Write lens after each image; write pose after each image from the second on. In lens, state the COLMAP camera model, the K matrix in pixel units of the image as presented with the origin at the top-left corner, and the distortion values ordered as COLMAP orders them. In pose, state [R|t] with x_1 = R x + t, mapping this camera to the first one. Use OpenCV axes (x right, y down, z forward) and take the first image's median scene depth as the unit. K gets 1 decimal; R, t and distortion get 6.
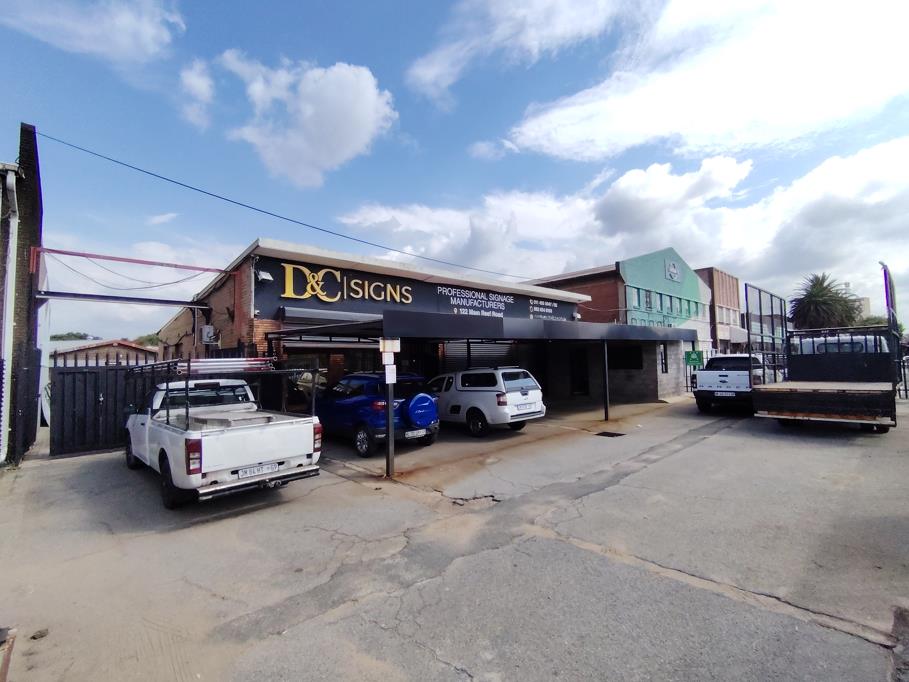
lens RADIAL K [[436.2, 0, 455.4], [0, 436.2, 337.2], [0, 0, 1]] dist [0.005491, 0.000503]
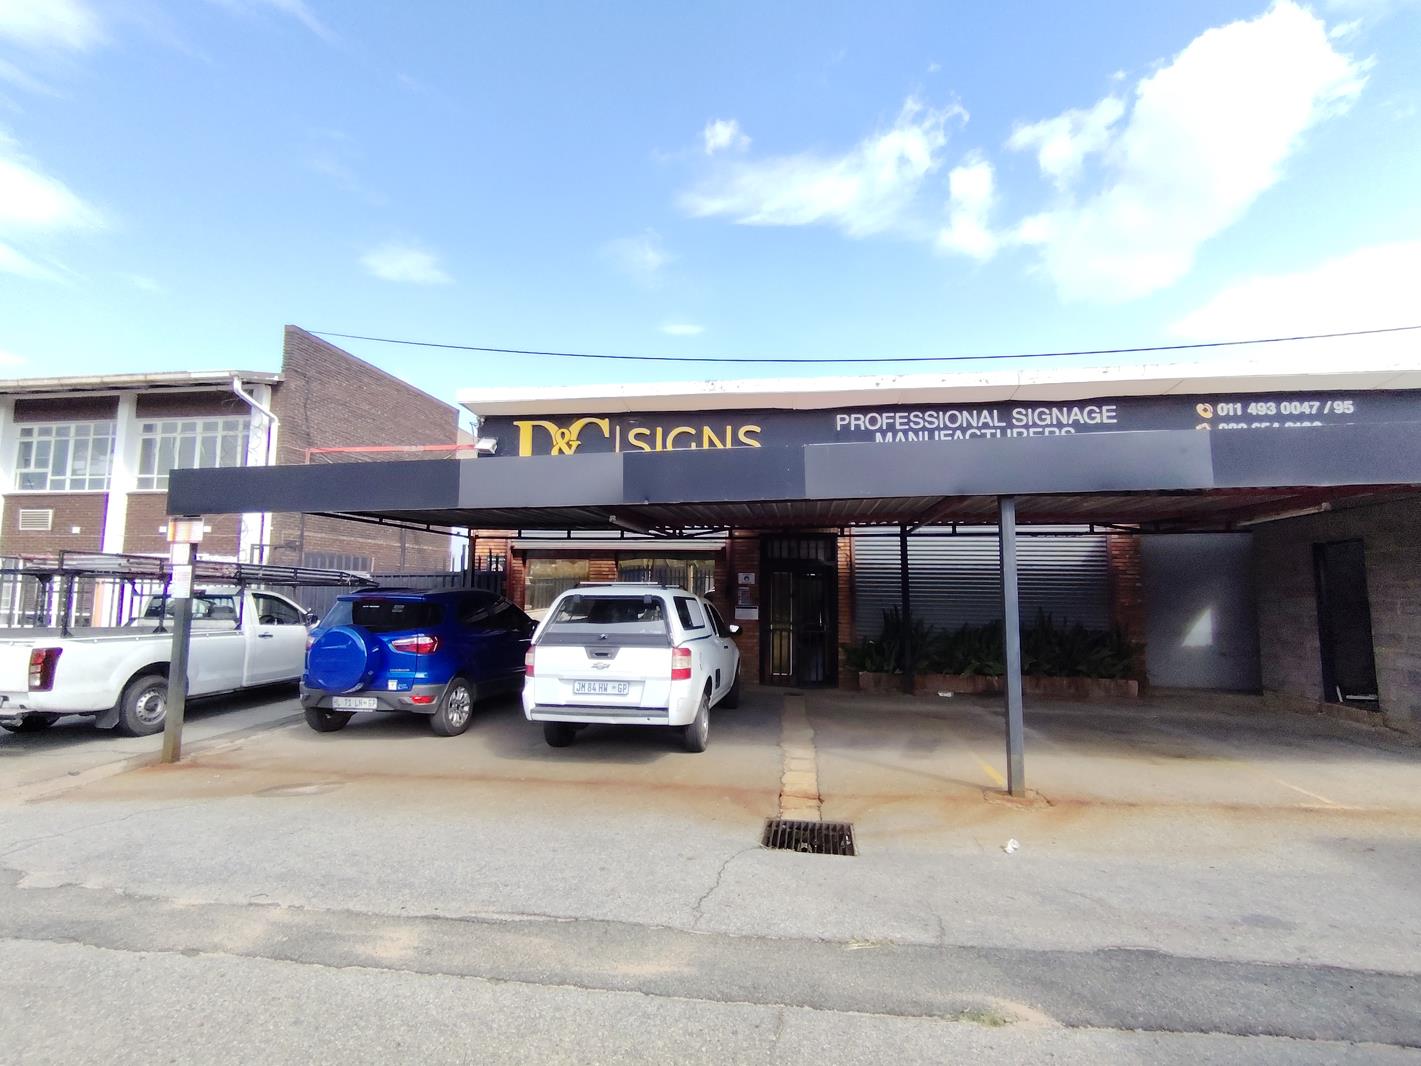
lens RADIAL K [[681.8, 0, 708.0], [0, 681.8, 535.0], [0, 0, 1]] dist [0.005491, 0.000503]
pose [[0.606216, -0.036678, -0.794454, 0.519975], [0.020875, 0.999326, -0.030208, 0.034191], [0.795026, 0.001728, 0.606573, 0.533707]]
